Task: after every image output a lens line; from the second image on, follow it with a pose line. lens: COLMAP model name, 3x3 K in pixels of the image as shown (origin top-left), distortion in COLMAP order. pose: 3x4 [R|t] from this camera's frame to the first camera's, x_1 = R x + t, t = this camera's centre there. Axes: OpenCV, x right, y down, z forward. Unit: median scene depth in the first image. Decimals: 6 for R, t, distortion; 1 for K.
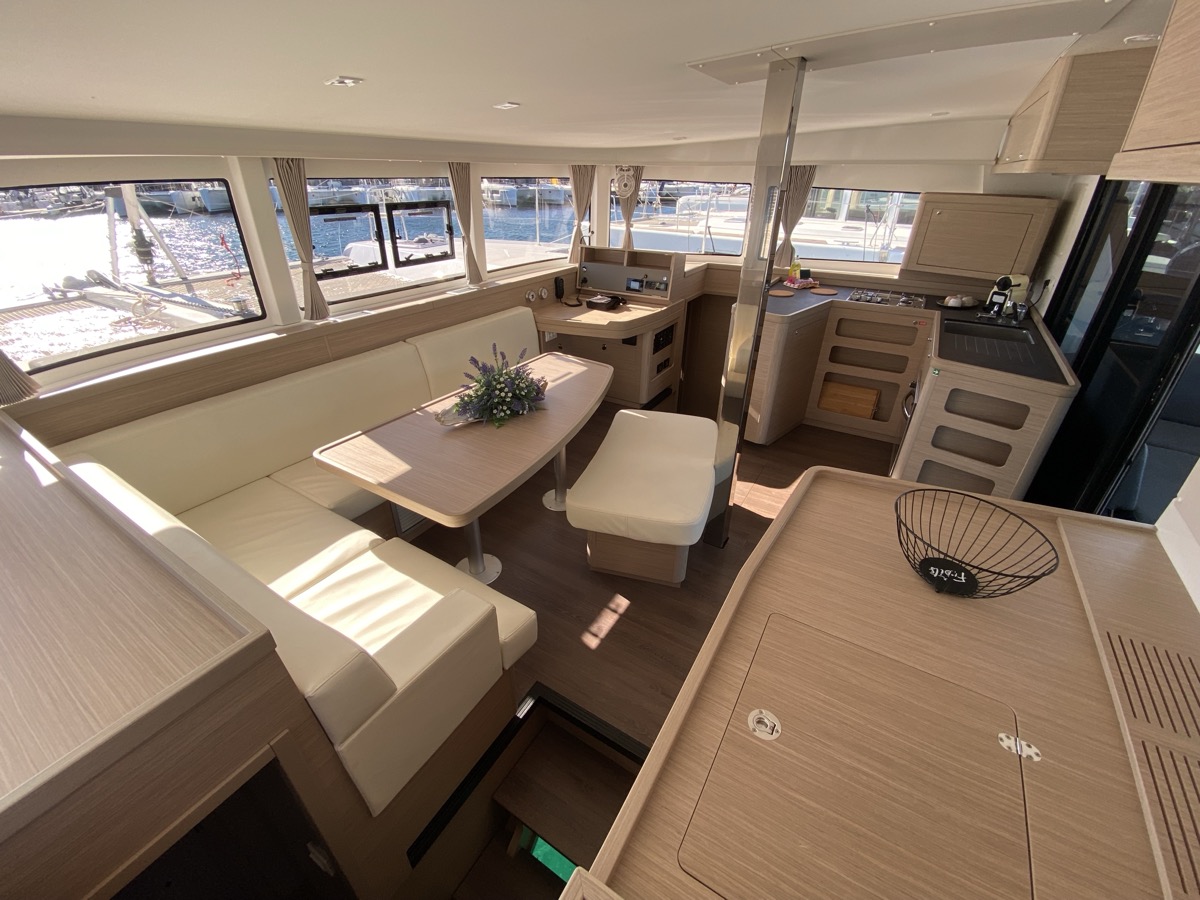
lens RADIAL K [[487.4, 0, 596.1], [0, 487.4, 456.6], [0, 0, 1]] dist [0.007520, -0.012105]
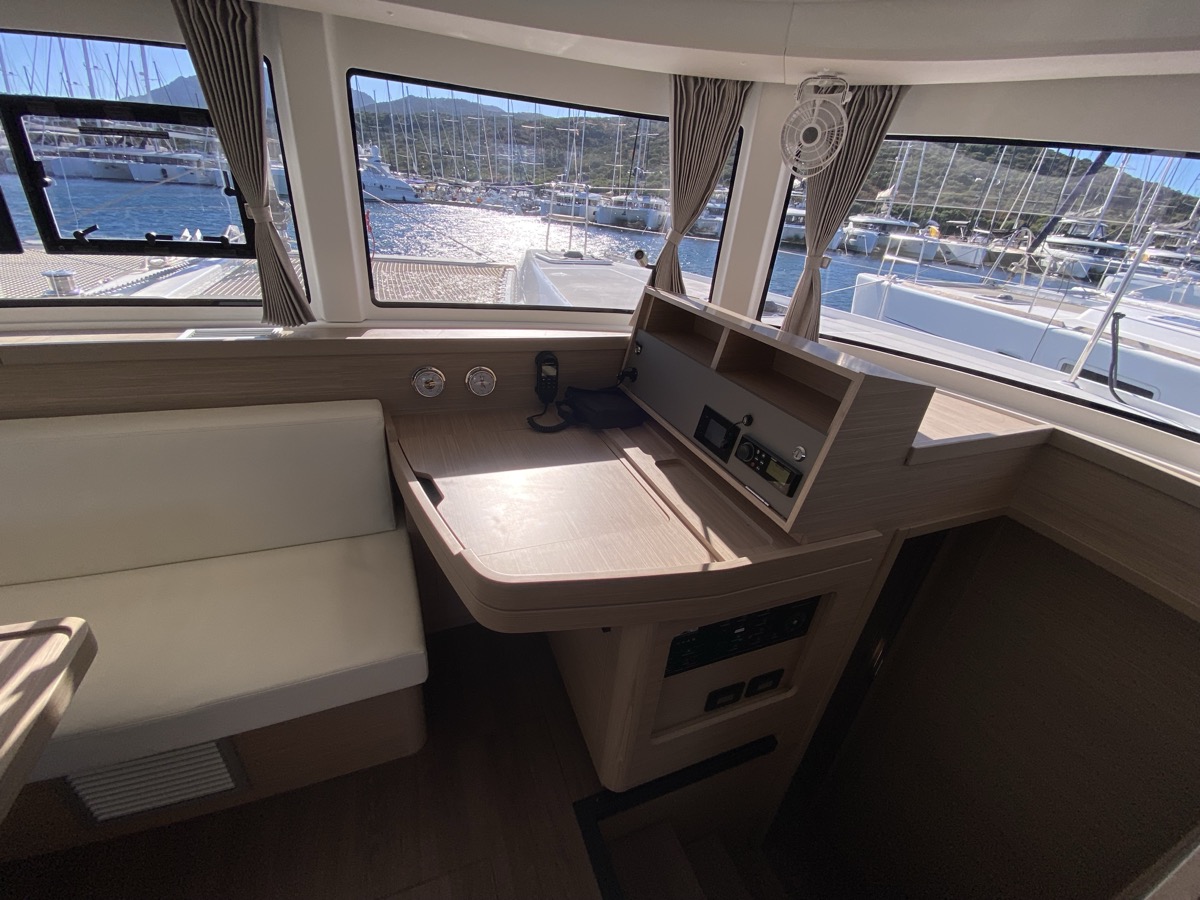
lens RADIAL K [[487.4, 0, 603.4], [0, 487.4, 448.2], [0, 0, 1]] dist [0.007520, -0.012105]
pose [[0.791972, 0.332521, -0.512064, 0.250817], [-0.372145, 0.927784, 0.026909, -0.437129], [0.484033, 0.169251, 0.858526, 0.940974]]
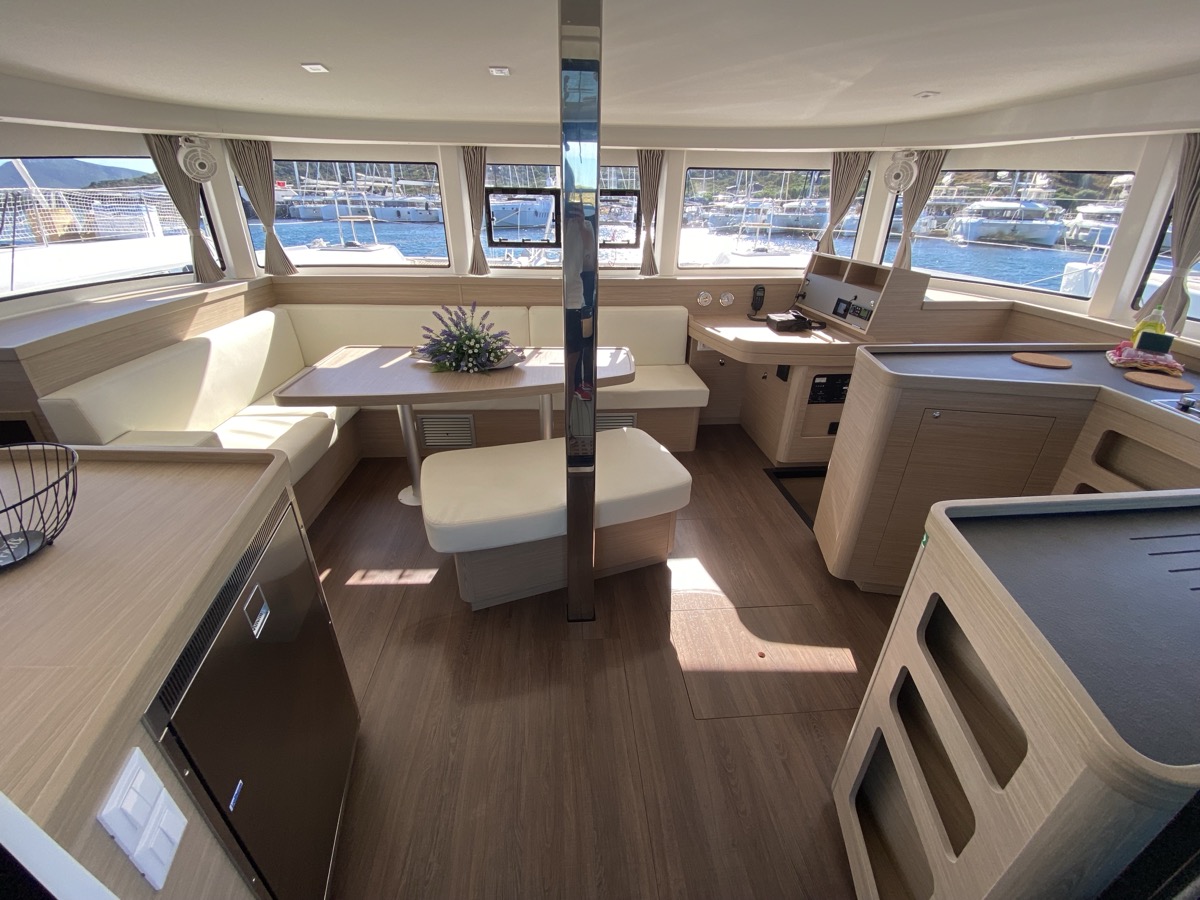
lens RADIAL K [[487.4, 0, 605.9], [0, 487.4, 451.6], [0, 0, 1]] dist [0.007520, -0.012105]
pose [[0.581718, 0.368060, -0.725352, 0.648789], [-0.411050, 0.902537, 0.128314, -0.145522], [0.701885, 0.223513, 0.676313, 0.417585]]
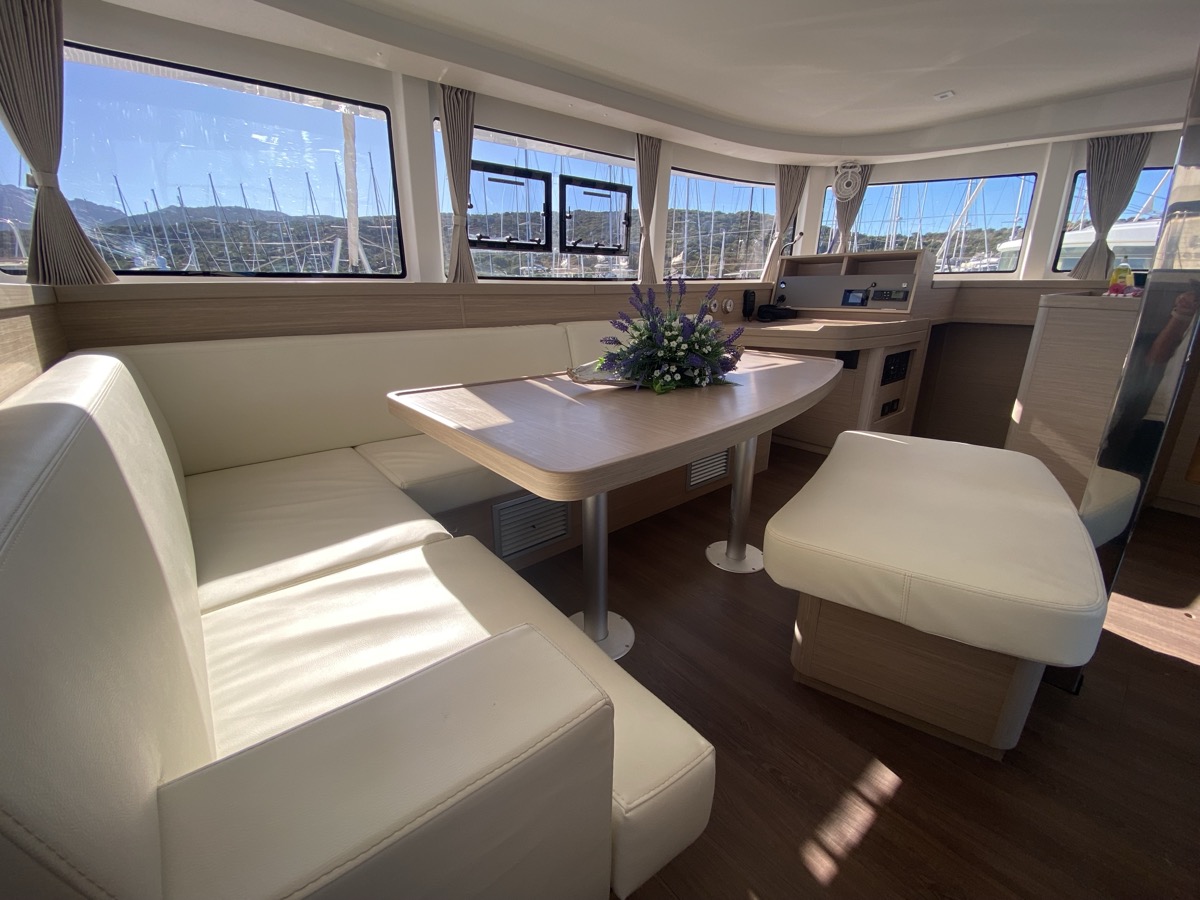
lens RADIAL K [[487.4, 0, 585.9], [0, 487.4, 450.1], [0, 0, 1]] dist [0.007520, -0.012105]
pose [[0.940551, 0.088844, -0.327827, -0.058952], [-0.152515, 0.972879, -0.173913, 0.094632], [0.303485, 0.213572, 0.928592, 0.306258]]
